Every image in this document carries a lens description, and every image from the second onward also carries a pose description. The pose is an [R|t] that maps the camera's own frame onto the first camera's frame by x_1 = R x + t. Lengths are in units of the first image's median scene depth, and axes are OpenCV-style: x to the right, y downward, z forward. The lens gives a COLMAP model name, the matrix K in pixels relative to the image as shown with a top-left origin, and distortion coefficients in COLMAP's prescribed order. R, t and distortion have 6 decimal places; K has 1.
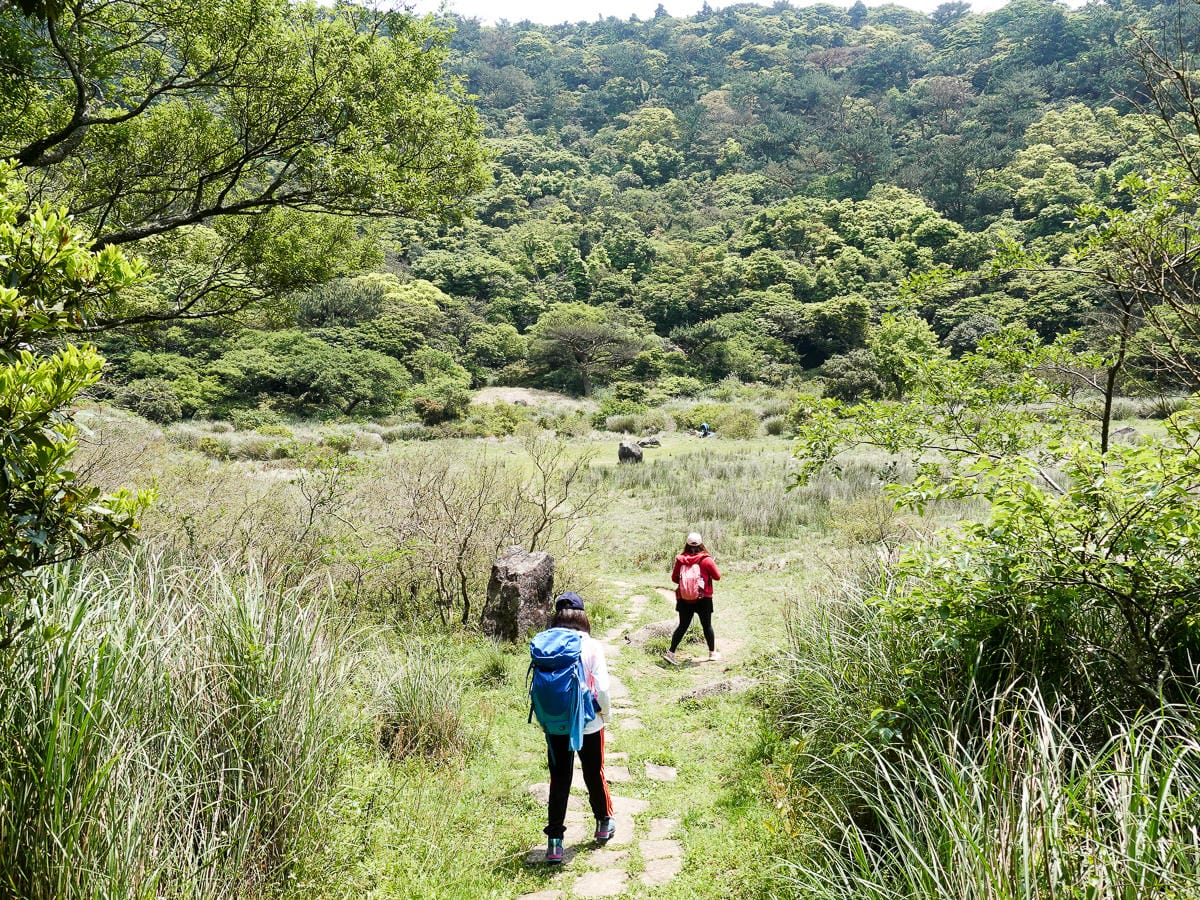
lens RADIAL K [[937.3, 0, 602.4], [0, 937.3, 448.2], [0, 0, 1]] dist [0.009848, -0.007077]
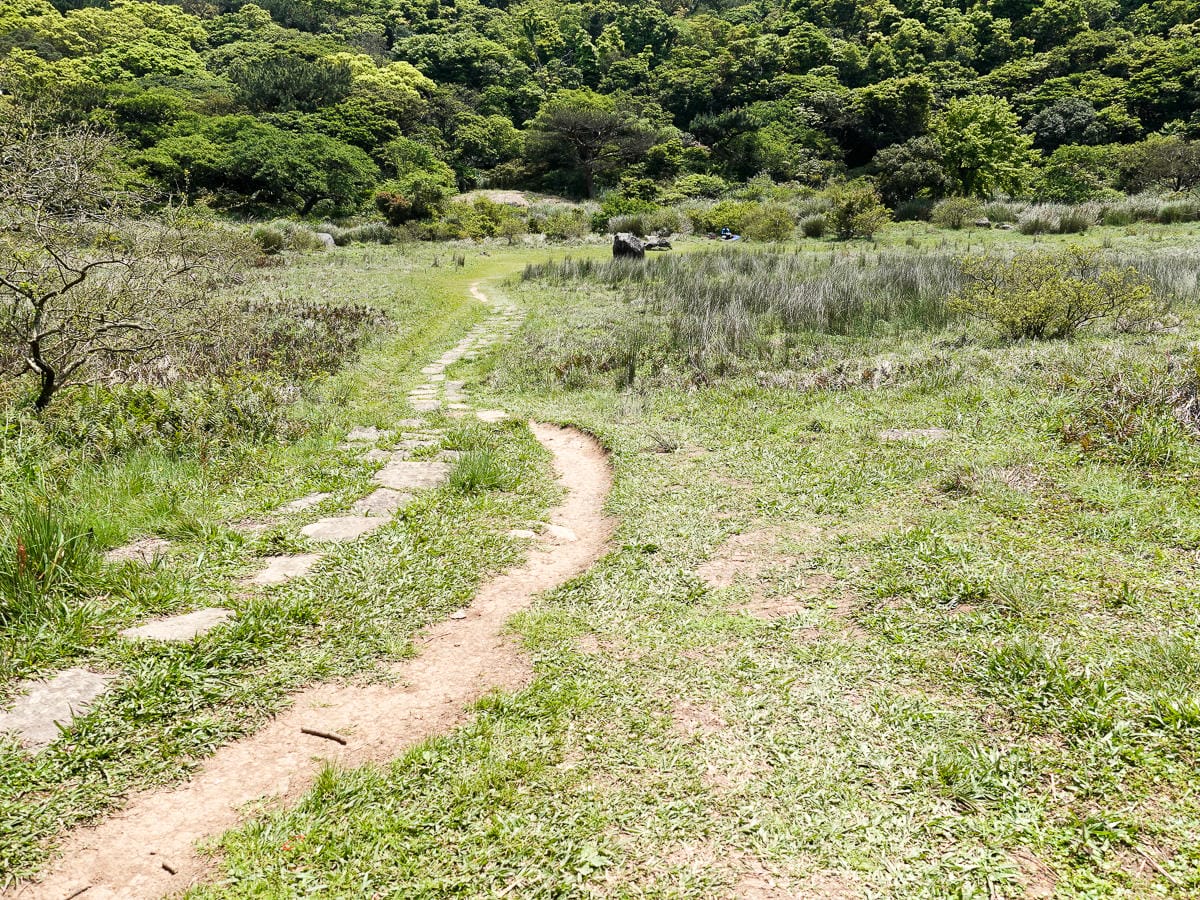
lens RADIAL K [[937.3, 0, 598.5], [0, 937.3, 450.6], [0, 0, 1]] dist [0.009848, -0.007077]
pose [[0.999591, 0.011563, -0.026152, 0.015690], [-0.006721, 0.983976, 0.178175, 0.017827], [0.027793, -0.177926, 0.983651, 0.121672]]
